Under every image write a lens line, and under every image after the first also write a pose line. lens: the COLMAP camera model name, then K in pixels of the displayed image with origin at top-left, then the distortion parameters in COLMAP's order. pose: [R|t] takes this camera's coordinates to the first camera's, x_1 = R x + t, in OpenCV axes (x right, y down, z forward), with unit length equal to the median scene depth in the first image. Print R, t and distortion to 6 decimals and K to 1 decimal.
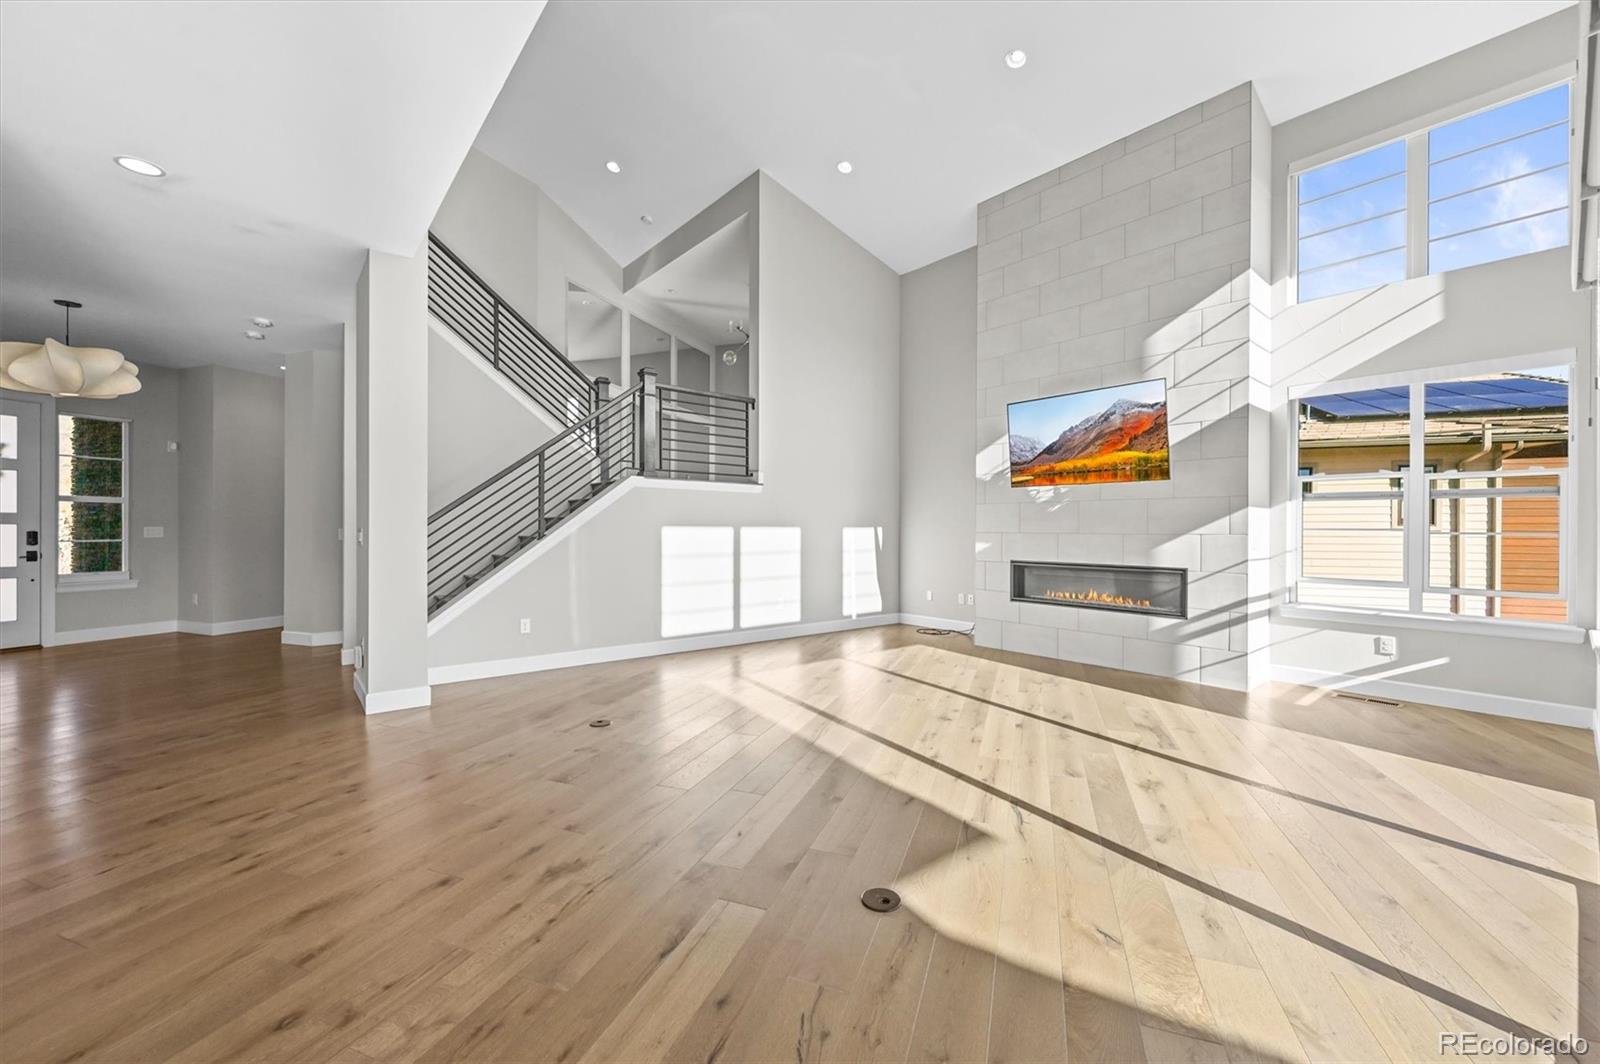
lens RADIAL K [[633.3, 0, 800.7], [0, 633.3, 528.4], [0, 0, 1]] dist [-0.000829, -0.000022]
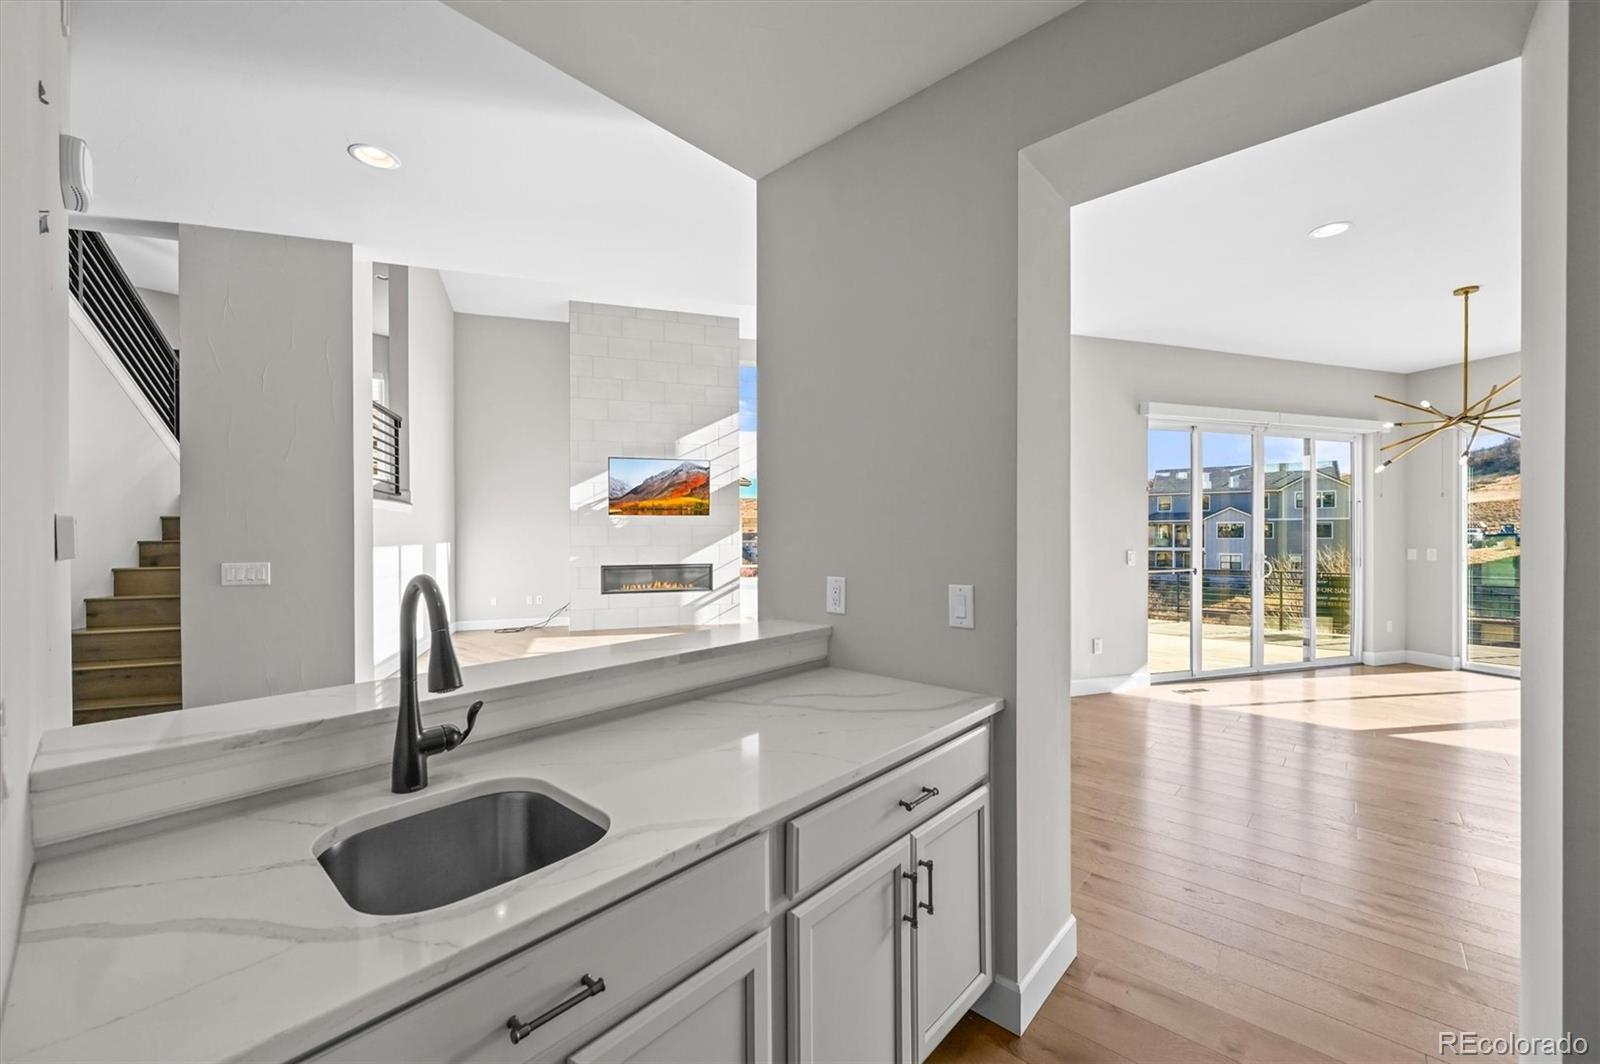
lens RADIAL K [[634.3, 0, 805.8], [0, 634.3, 533.4], [0, 0, 1]] dist [0.014008, -0.000015]
pose [[0.372883, -0.004627, 0.927867, -0.956688], [0.007251, 0.999972, 0.002073, -0.024957], [-0.927850, 0.005955, 0.372906, 0.048577]]
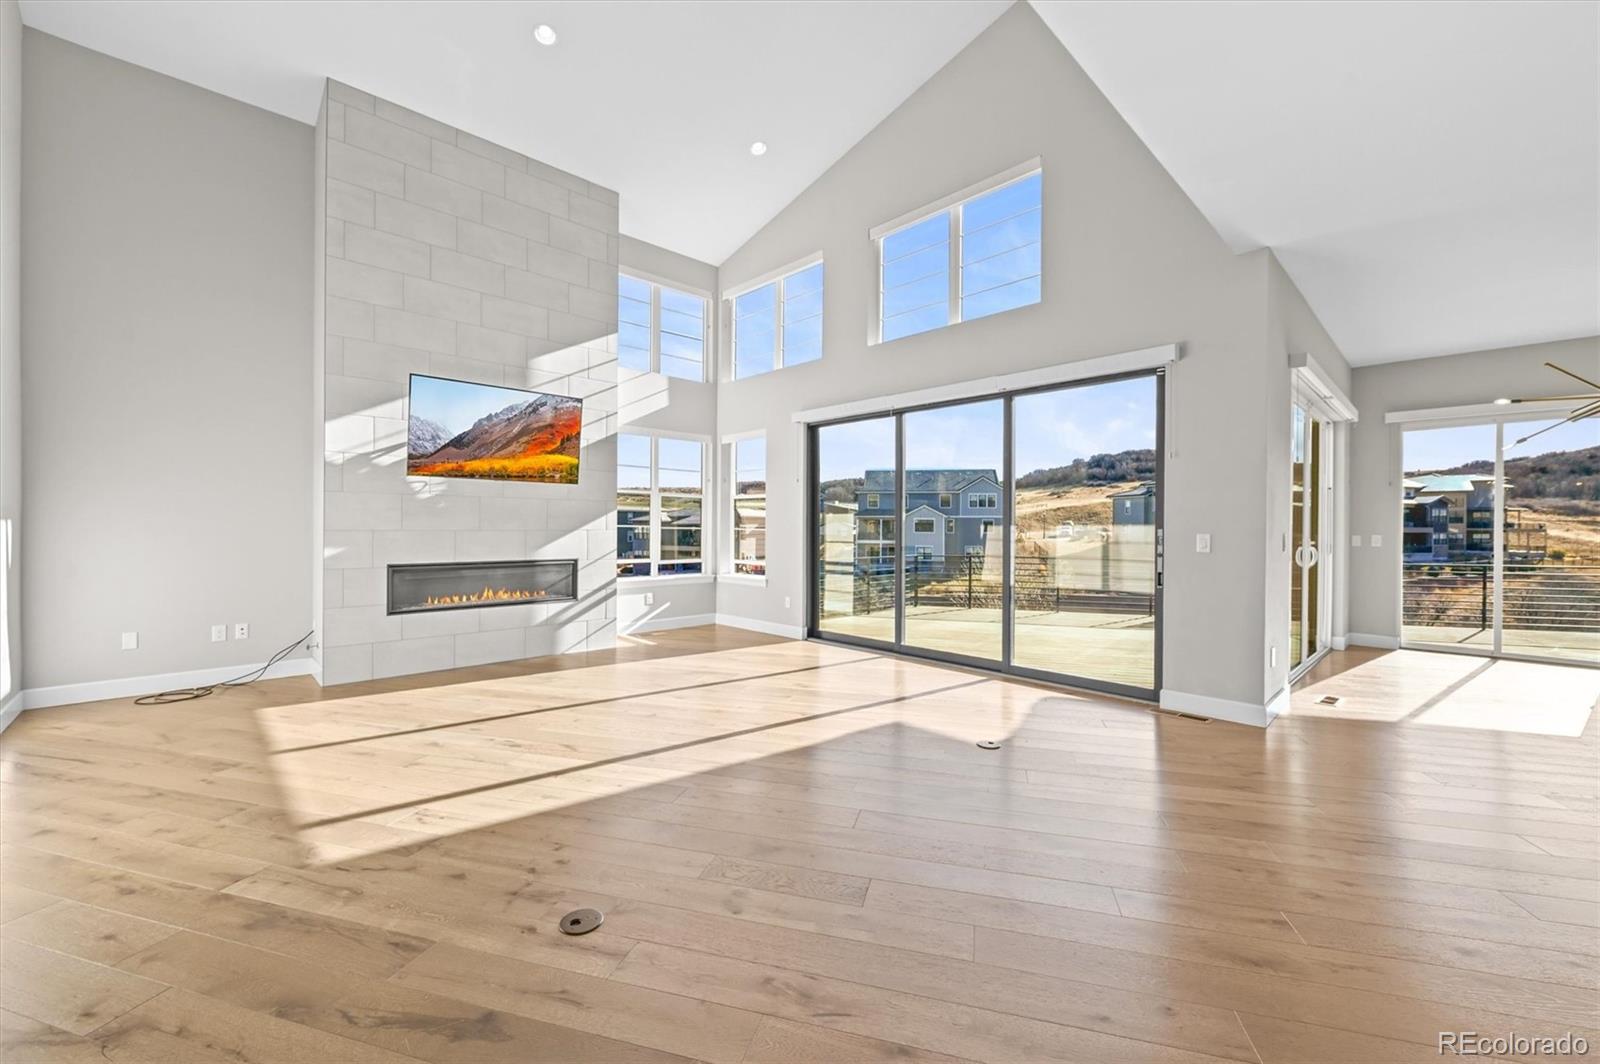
lens RADIAL K [[633.3, 0, 800.7], [0, 633.3, 528.4], [0, 0, 1]] dist [-0.000829, -0.000022]
pose [[-0.062791, -0.006390, 0.998006, -0.586548], [-0.003730, 0.999974, 0.006168, -0.002740], [-0.998020, -0.003335, -0.062813, 0.614404]]
